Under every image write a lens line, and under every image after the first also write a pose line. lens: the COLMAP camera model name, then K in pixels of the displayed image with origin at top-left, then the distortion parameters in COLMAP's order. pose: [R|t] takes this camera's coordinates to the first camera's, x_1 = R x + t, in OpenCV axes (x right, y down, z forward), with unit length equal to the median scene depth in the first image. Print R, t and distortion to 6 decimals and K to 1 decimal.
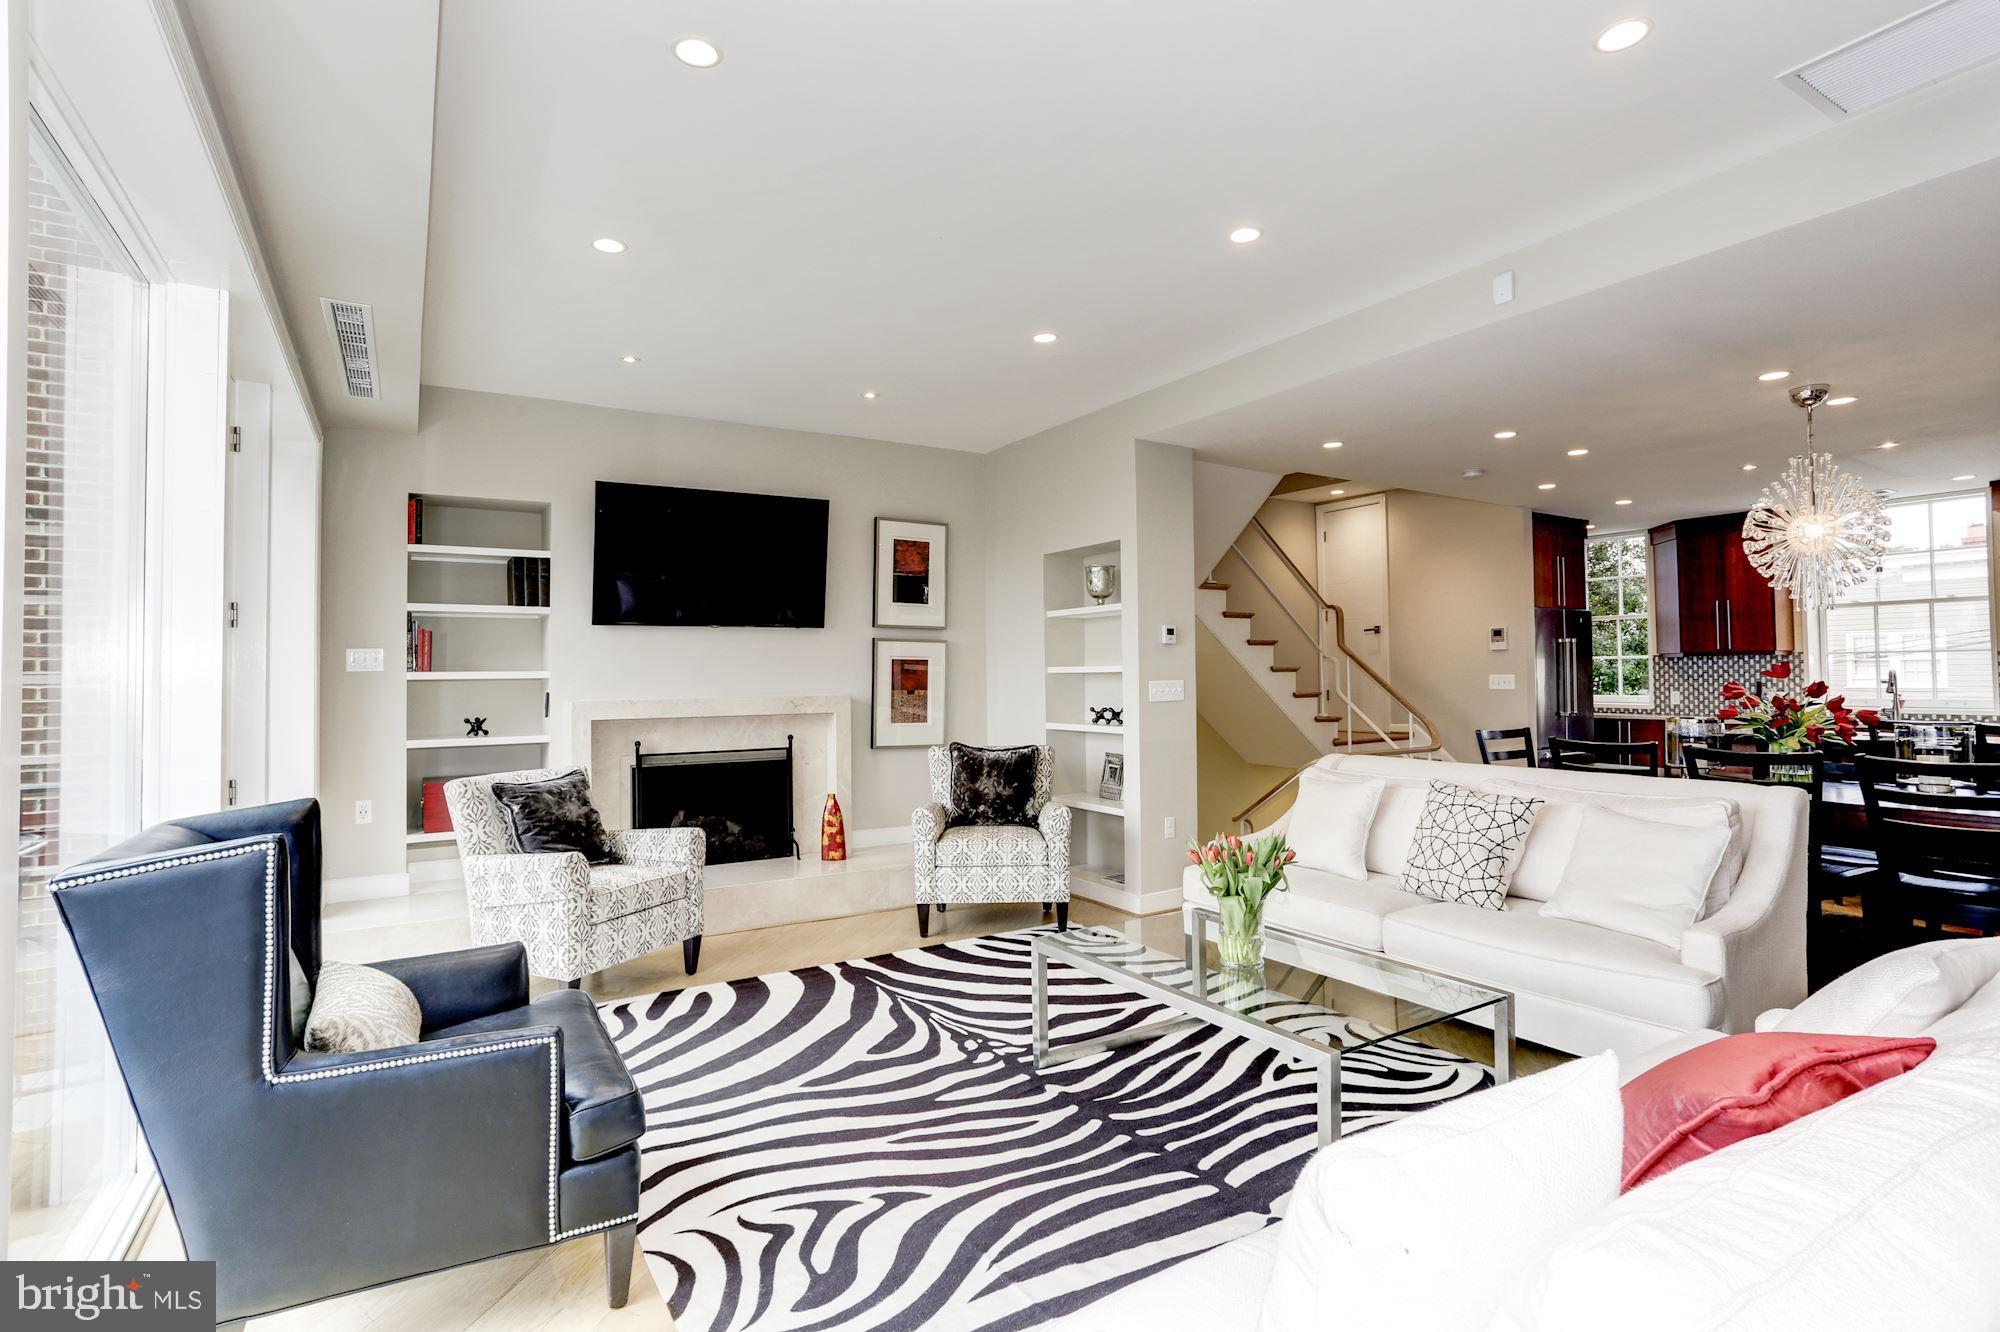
lens RADIAL K [[955.0, 0, 1000.0], [0, 955.0, 666.0], [0, 0, 1]] dist [-0.028329, -0.000067]
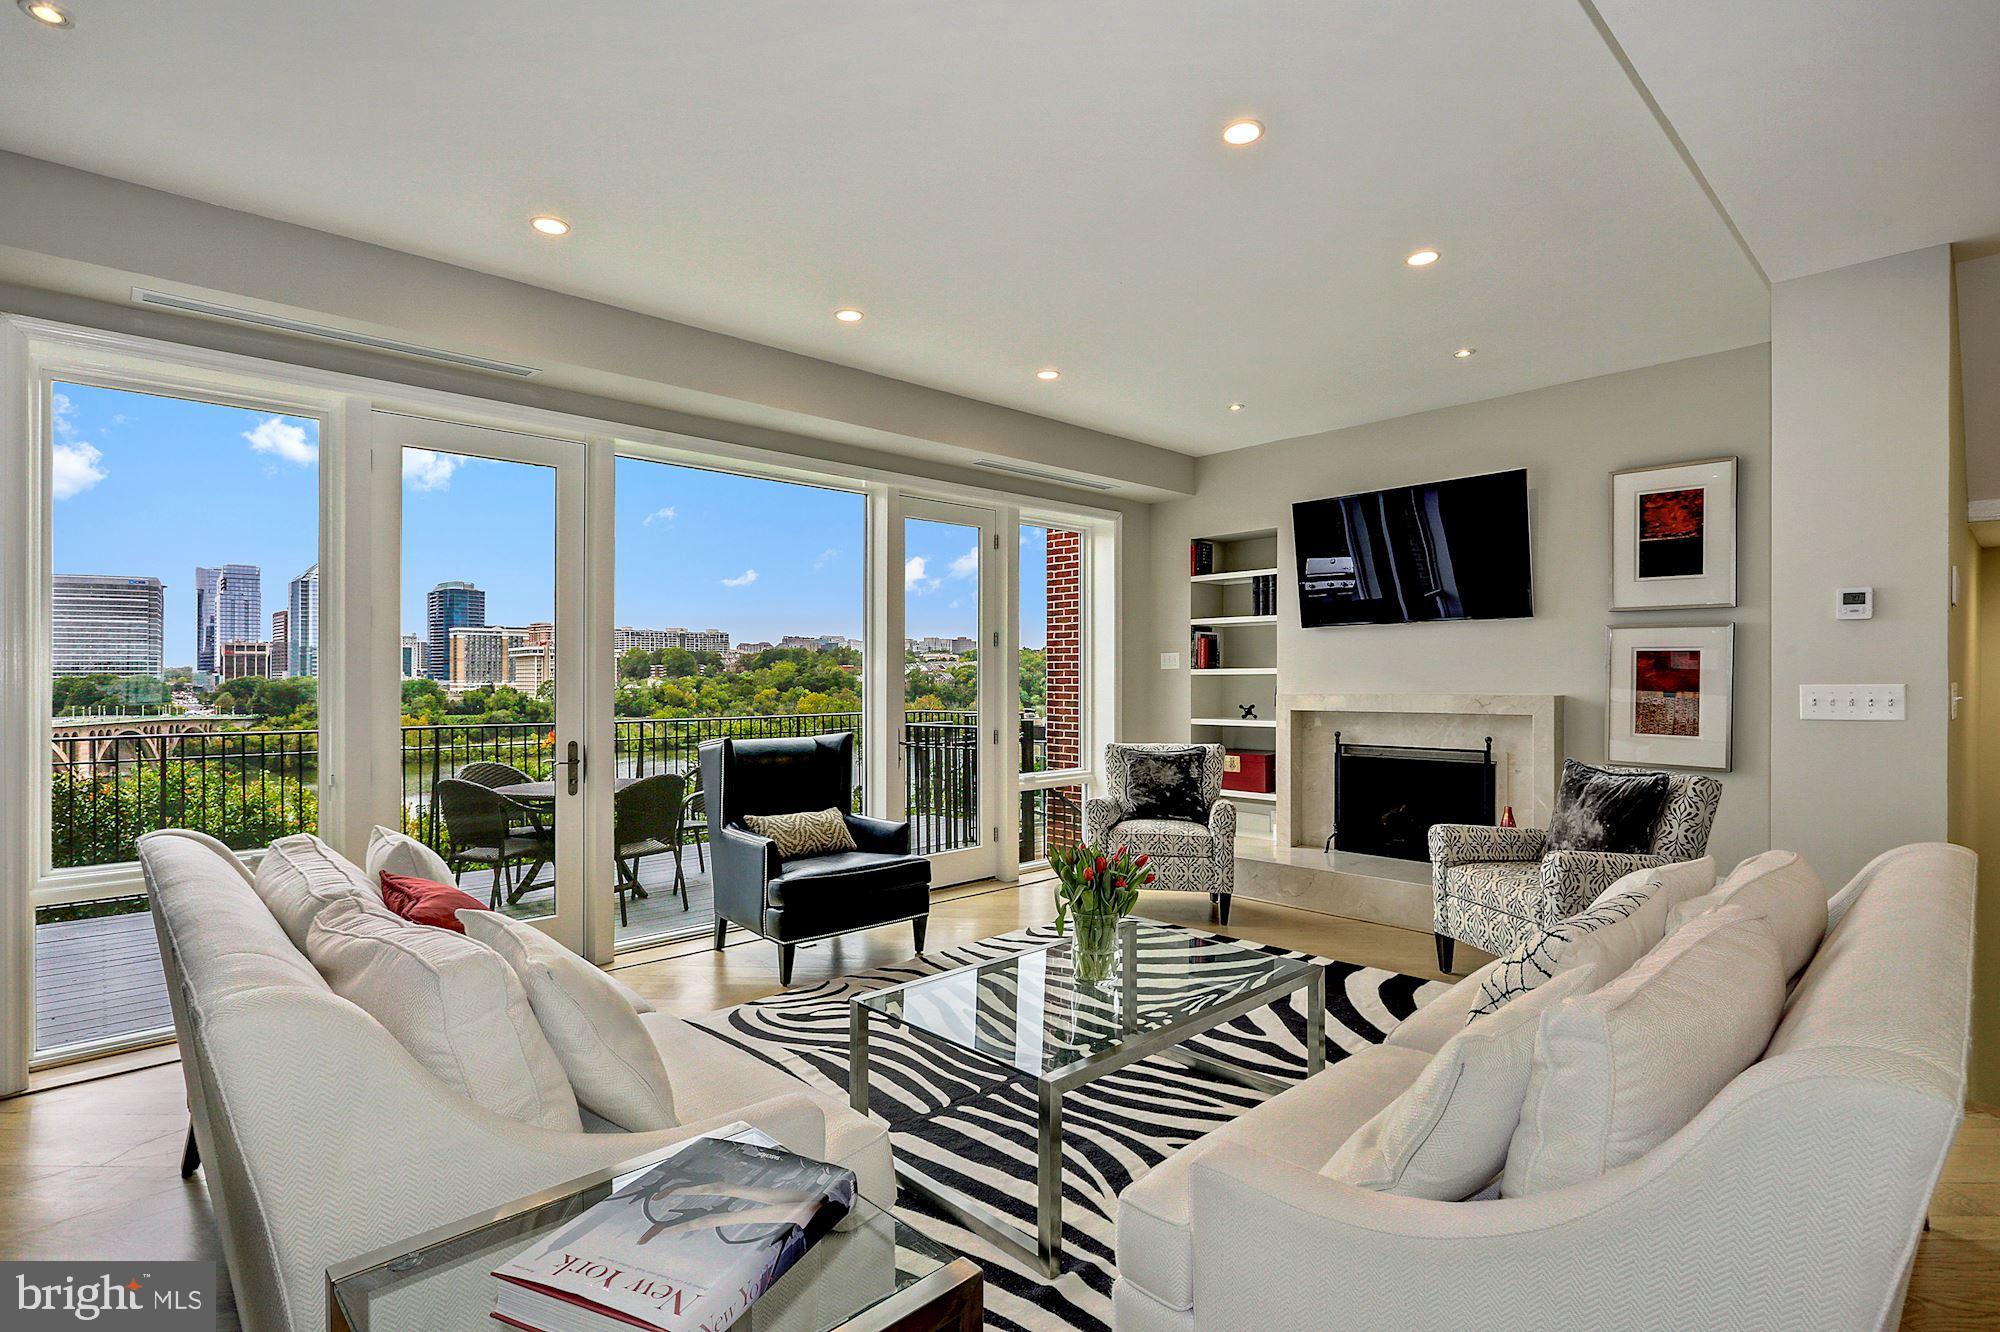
lens RADIAL K [[976.2, 0, 1002.3], [0, 976.2, 685.8], [0, 0, 1]] dist [-0.012141, -0.000192]
pose [[0.196868, 0.017778, -0.980269, 0.728434], [0.011688, 0.999722, 0.020479, -0.001648], [0.980360, -0.015489, 0.196606, 0.440650]]
